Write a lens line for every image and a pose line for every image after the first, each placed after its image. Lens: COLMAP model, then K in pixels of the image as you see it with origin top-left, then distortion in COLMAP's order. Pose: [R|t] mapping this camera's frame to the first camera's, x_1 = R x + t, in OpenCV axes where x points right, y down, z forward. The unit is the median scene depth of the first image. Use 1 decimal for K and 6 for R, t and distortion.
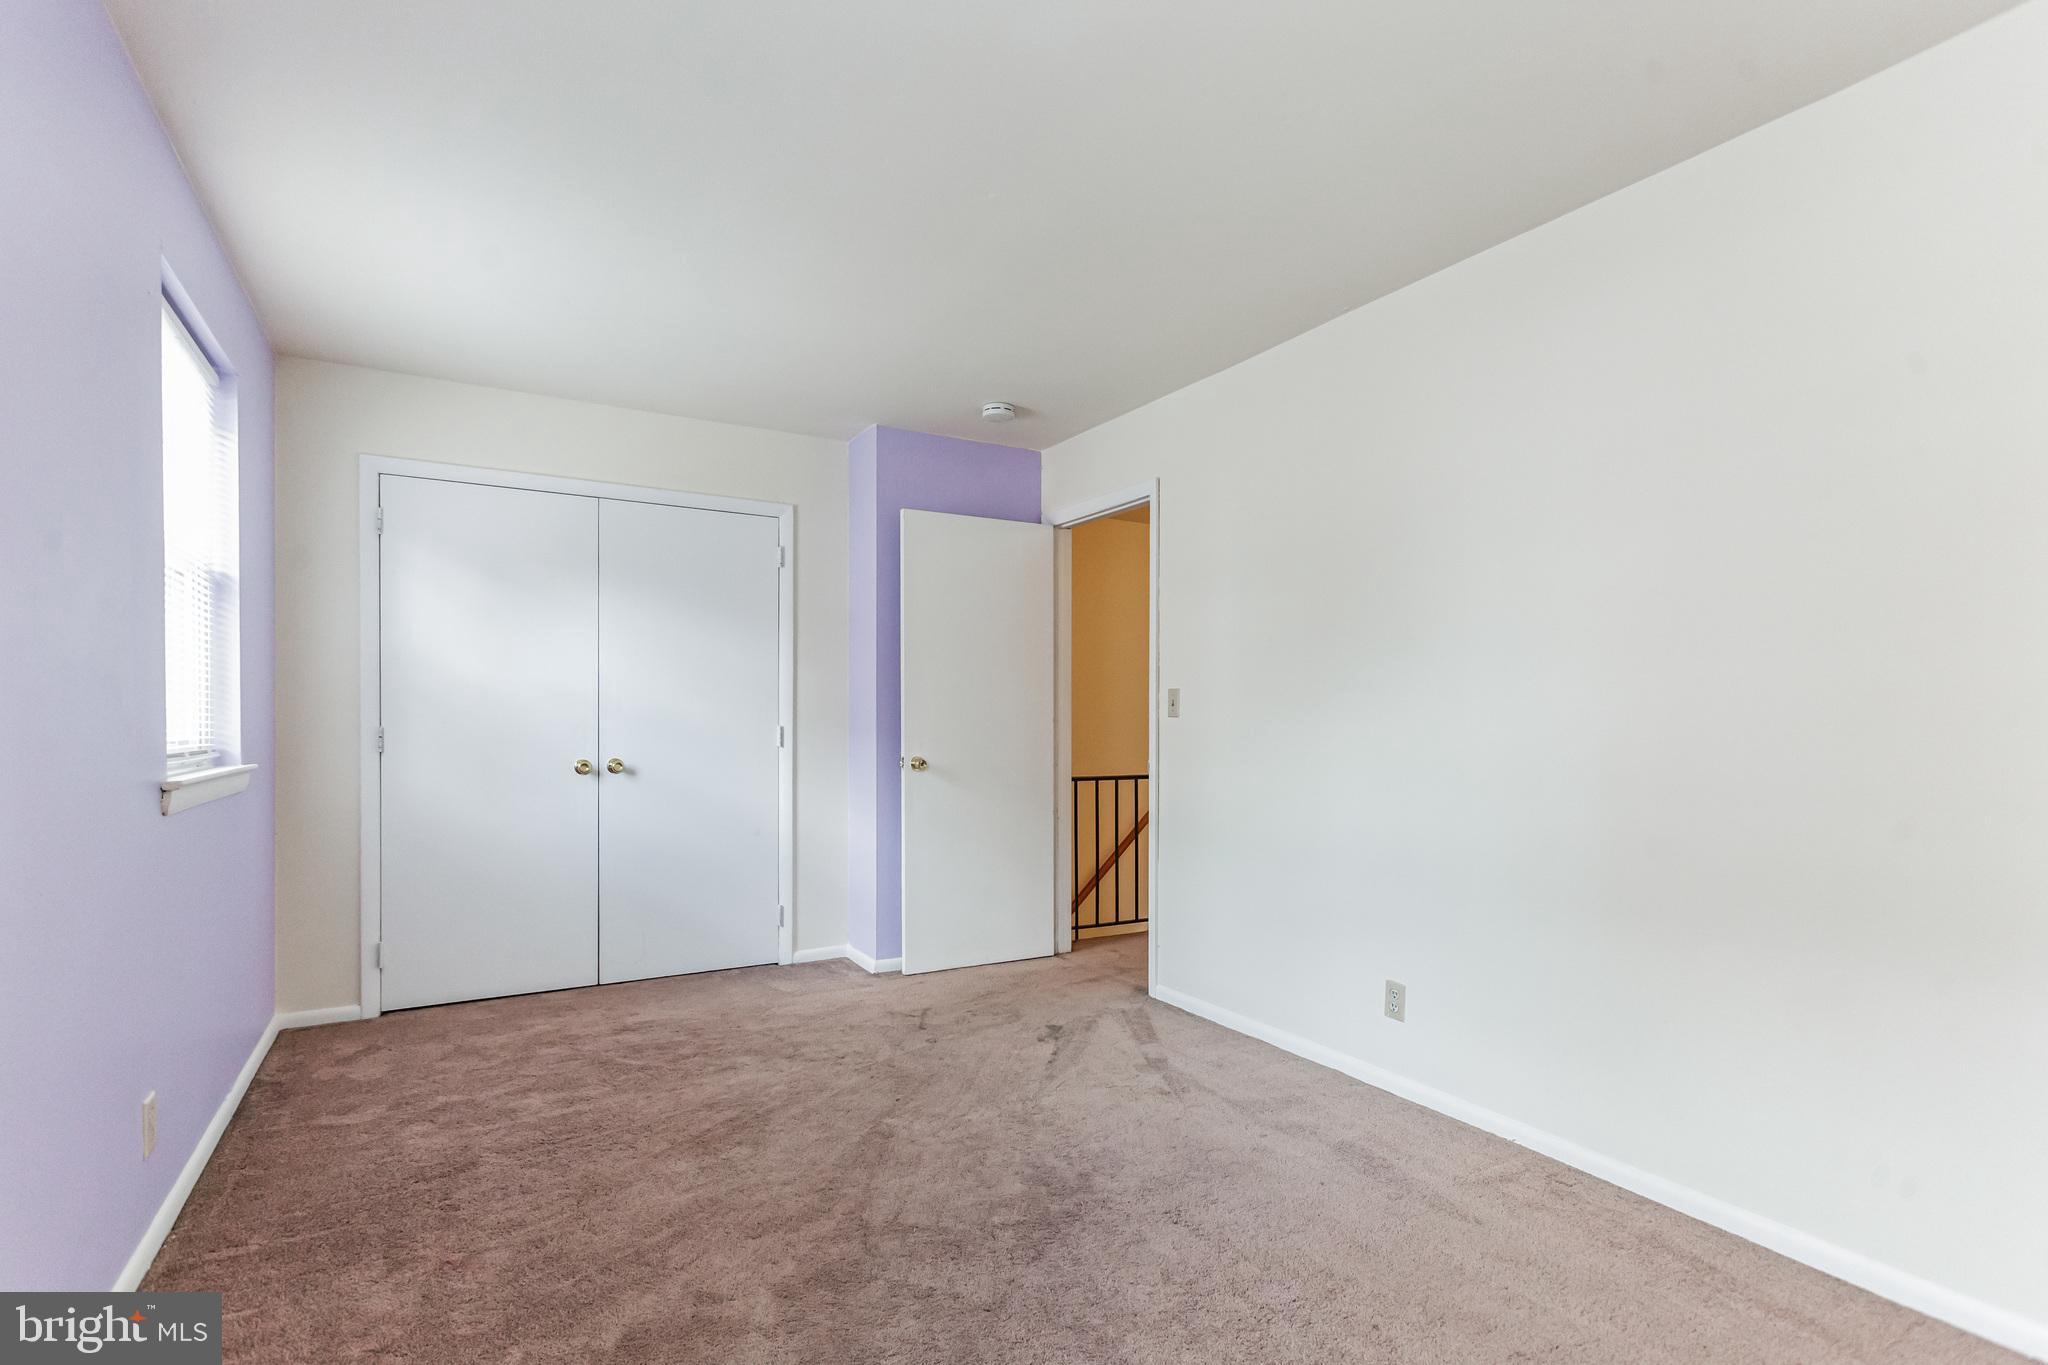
lens RADIAL K [[969.3, 0, 1007.8], [0, 969.3, 733.1], [0, 0, 1]] dist [0.013135, -0.000859]
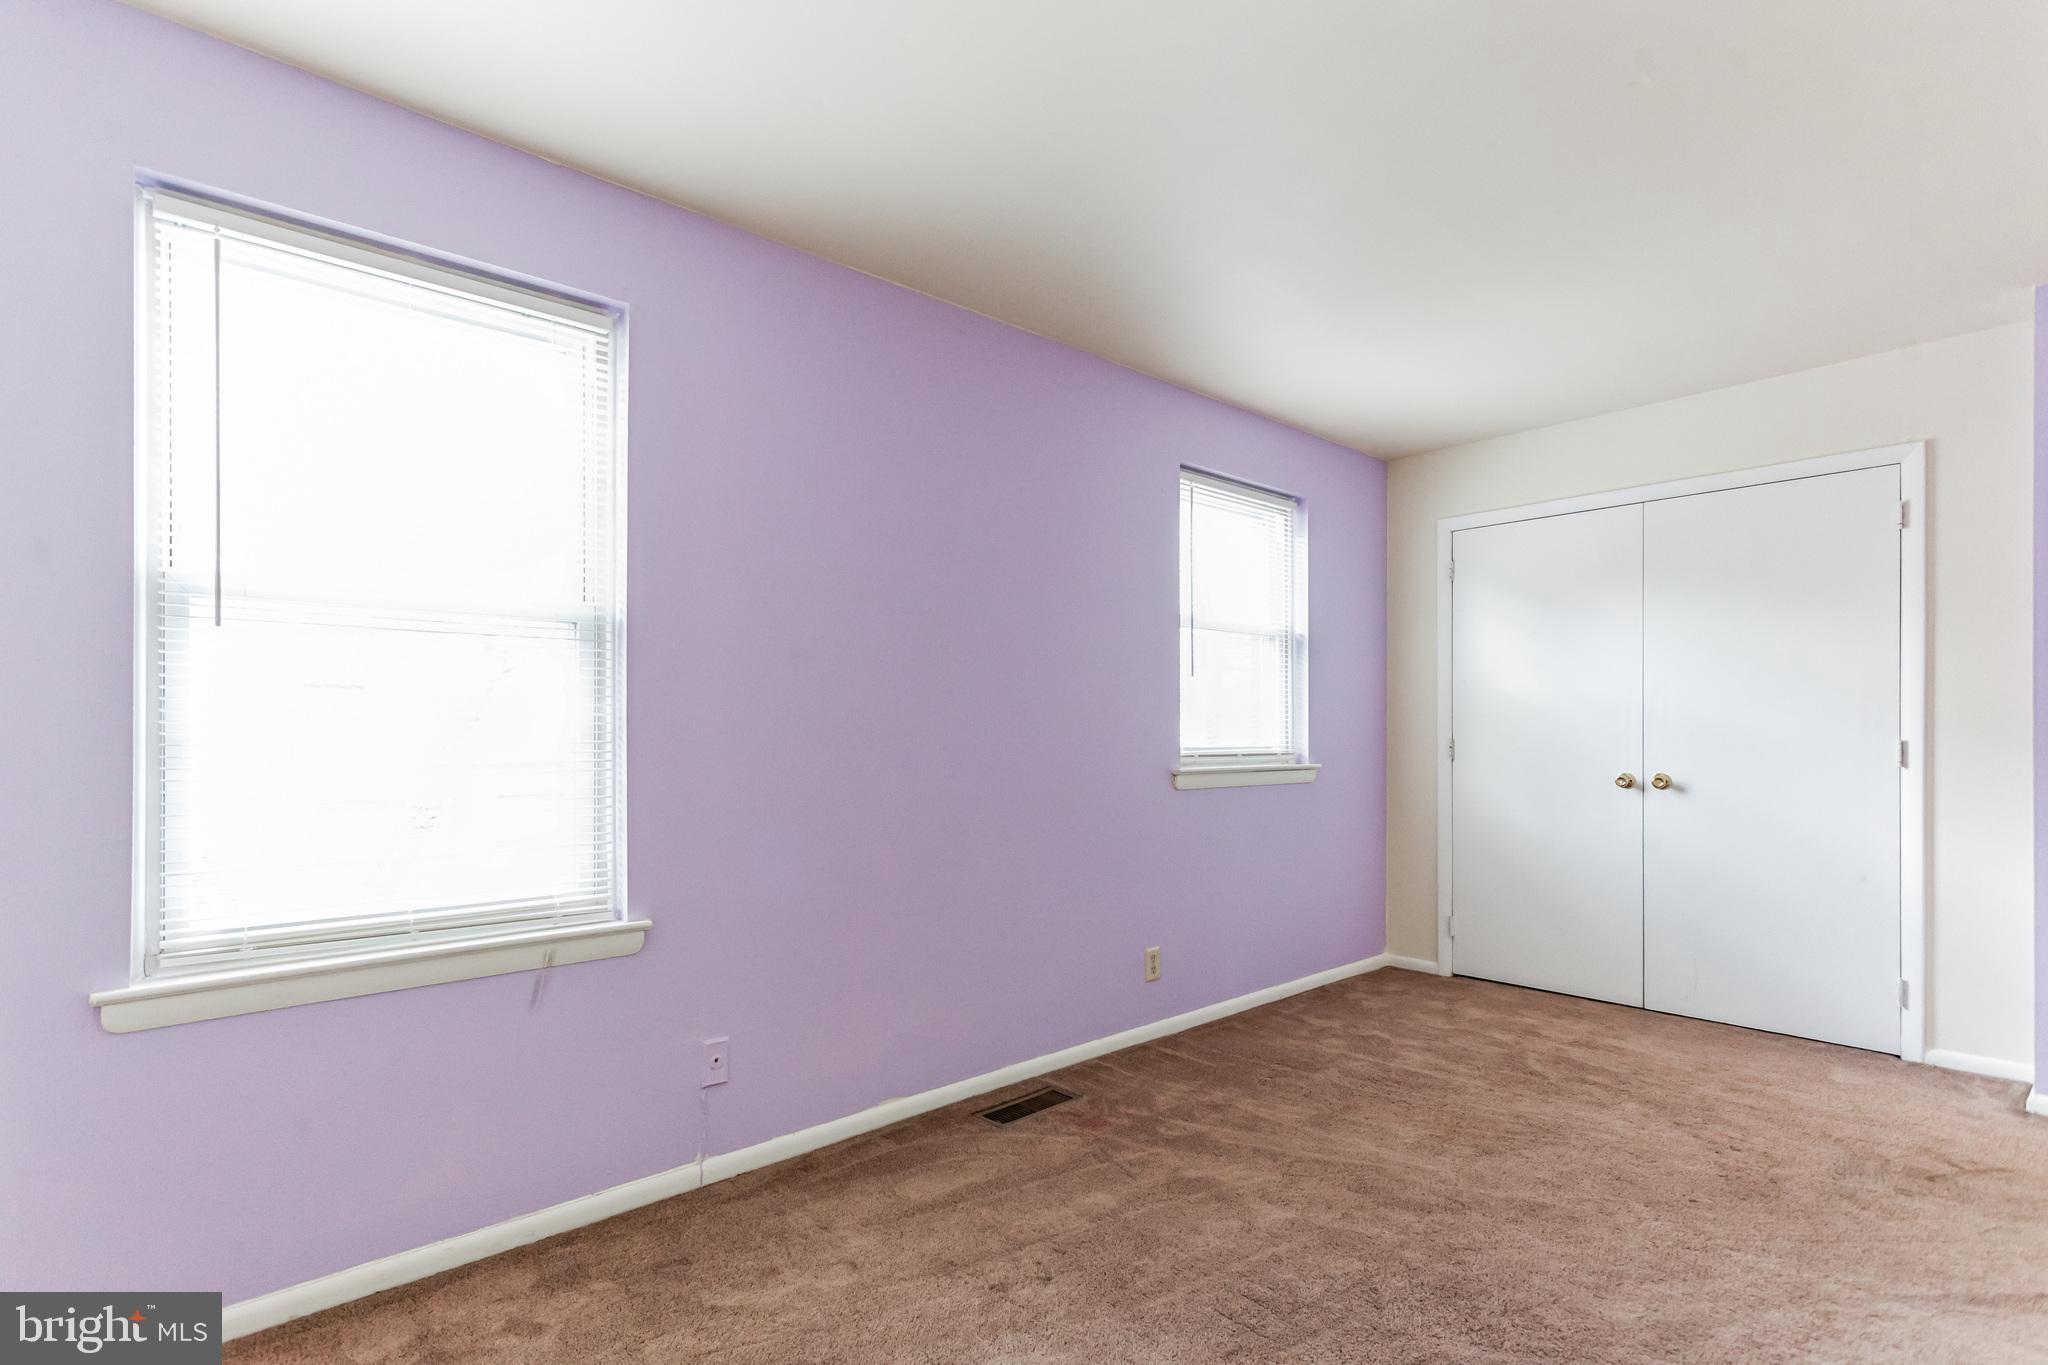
lens RADIAL K [[969.3, 0, 1028.7], [0, 969.3, 741.5], [0, 0, 1]] dist [0.013135, -0.000859]
pose [[0.235181, 0.006456, -0.971930, 0.417784], [-0.010287, 0.999938, 0.004153, -0.002808], [0.971897, 0.009021, 0.235233, 0.202661]]
